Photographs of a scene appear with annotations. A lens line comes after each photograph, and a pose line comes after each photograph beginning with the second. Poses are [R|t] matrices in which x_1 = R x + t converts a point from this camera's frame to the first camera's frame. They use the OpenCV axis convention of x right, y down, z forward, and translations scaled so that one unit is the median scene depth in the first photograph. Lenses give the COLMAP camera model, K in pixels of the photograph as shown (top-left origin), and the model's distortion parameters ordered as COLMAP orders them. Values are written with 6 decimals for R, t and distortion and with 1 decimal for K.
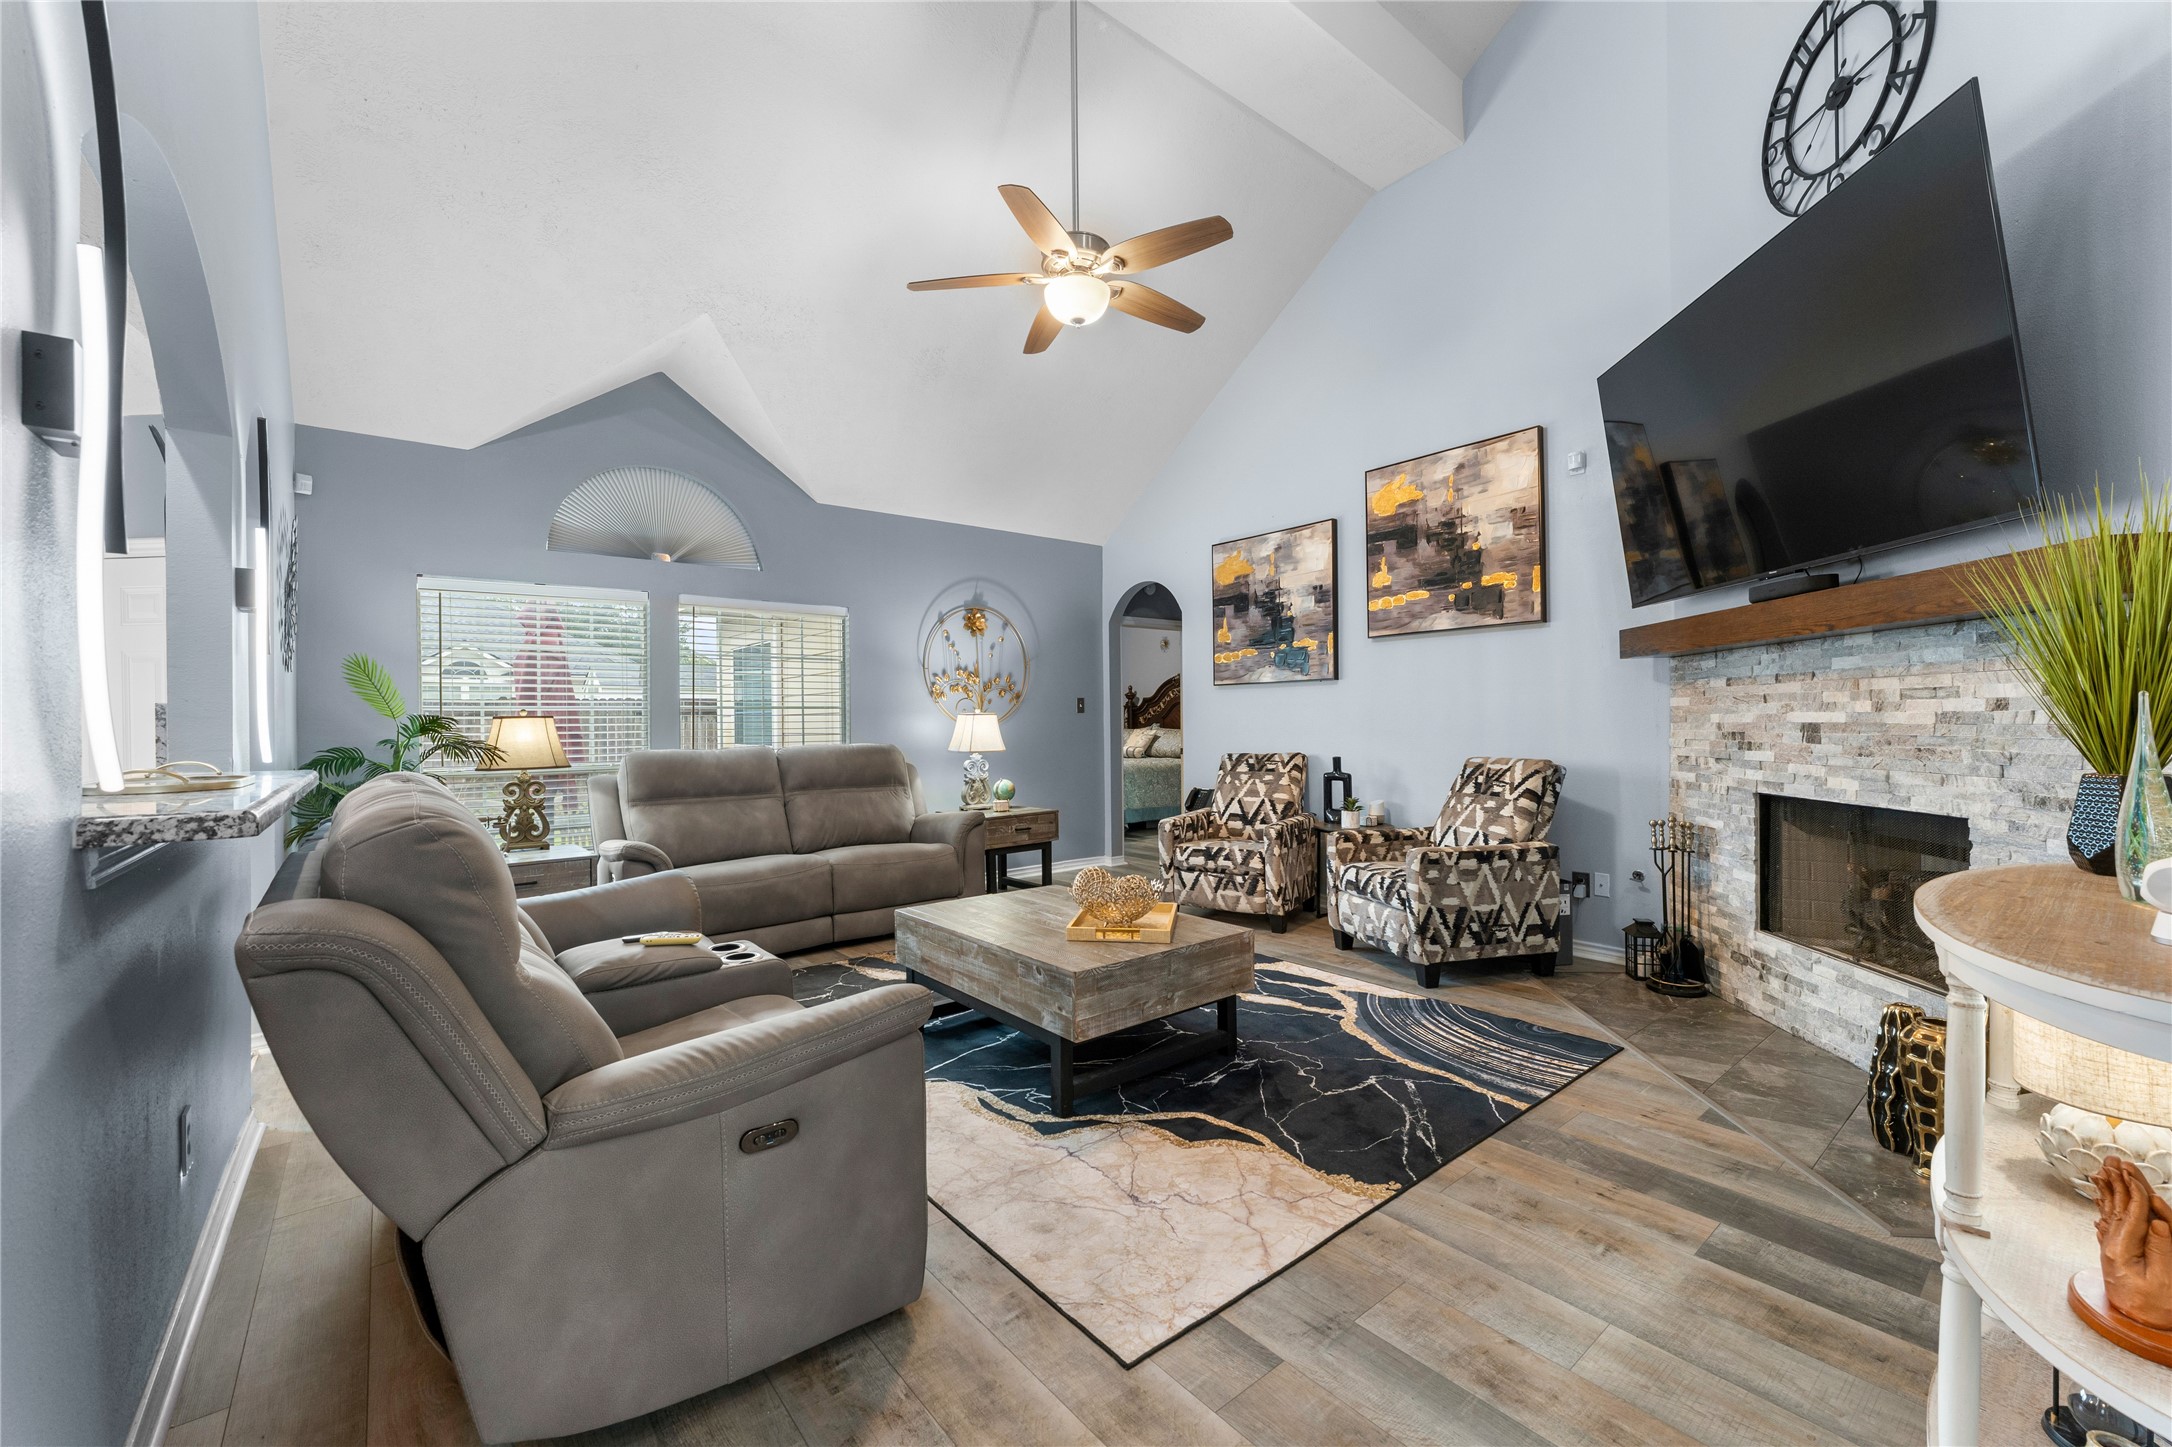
lens RADIAL K [[865.6, 0, 1079.6], [0, 865.6, 723.4], [0, 0, 1]] dist [-0.001746, -0.000598]
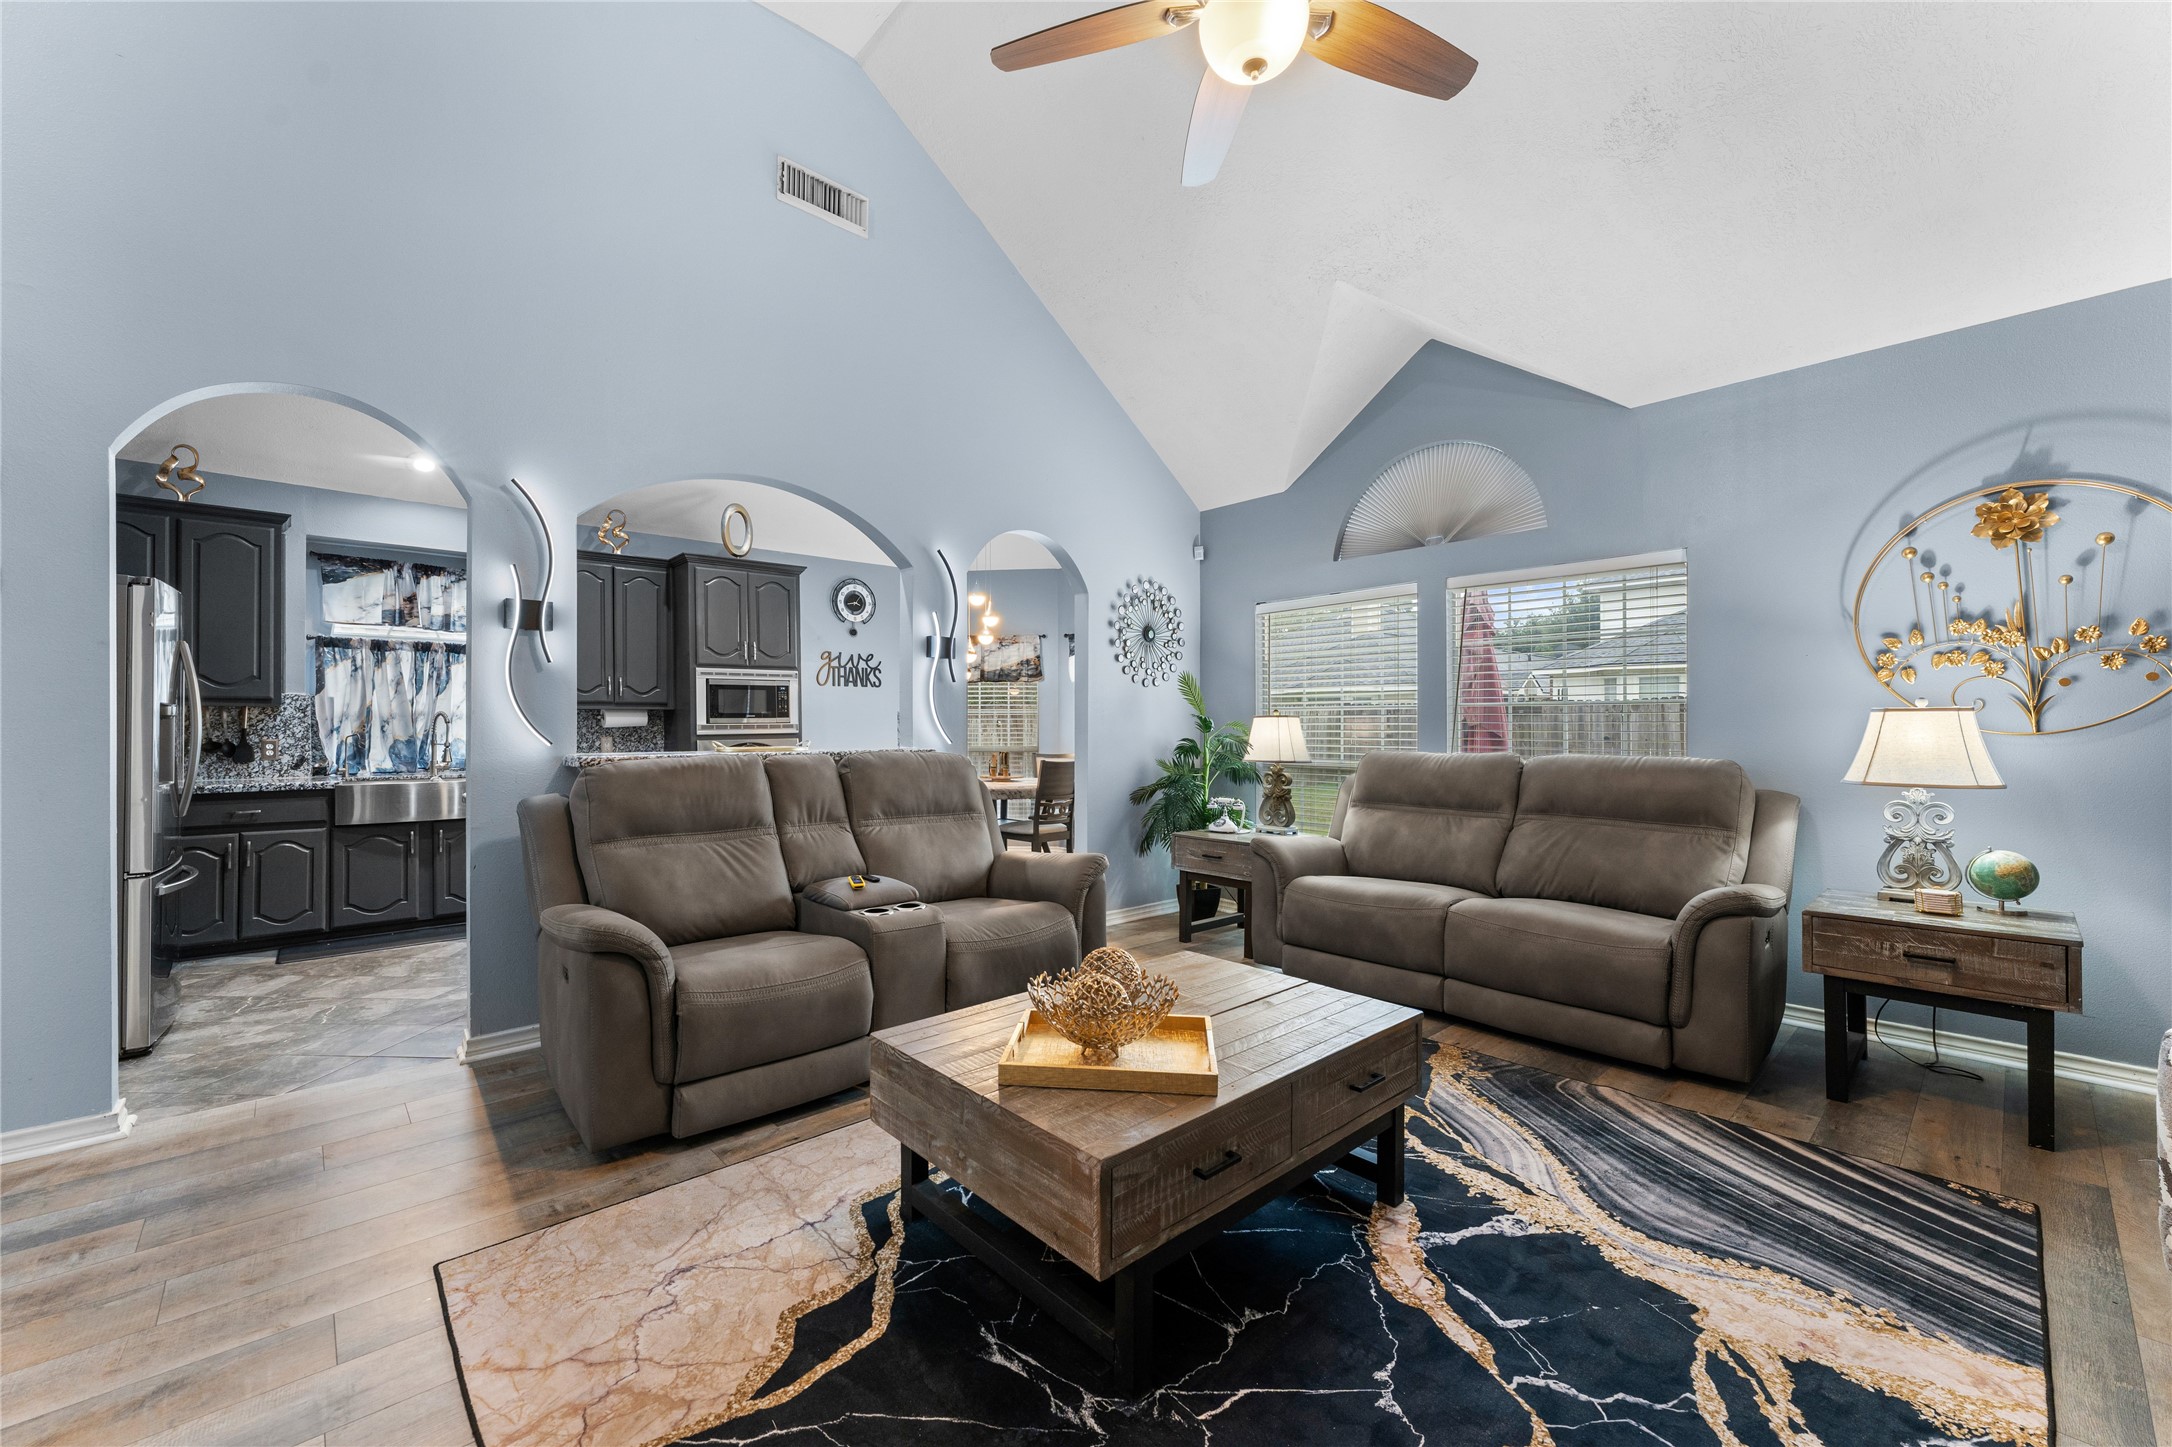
lens RADIAL K [[865.6, 0, 1081.1], [0, 865.6, 716.9], [0, 0, 1]] dist [-0.001746, -0.000598]
pose [[0.056984, 0.000733, -0.998375, 0.578913], [-0.003582, 0.999993, 0.000530, -0.007664], [0.998369, 0.003546, 0.056986, 0.812337]]
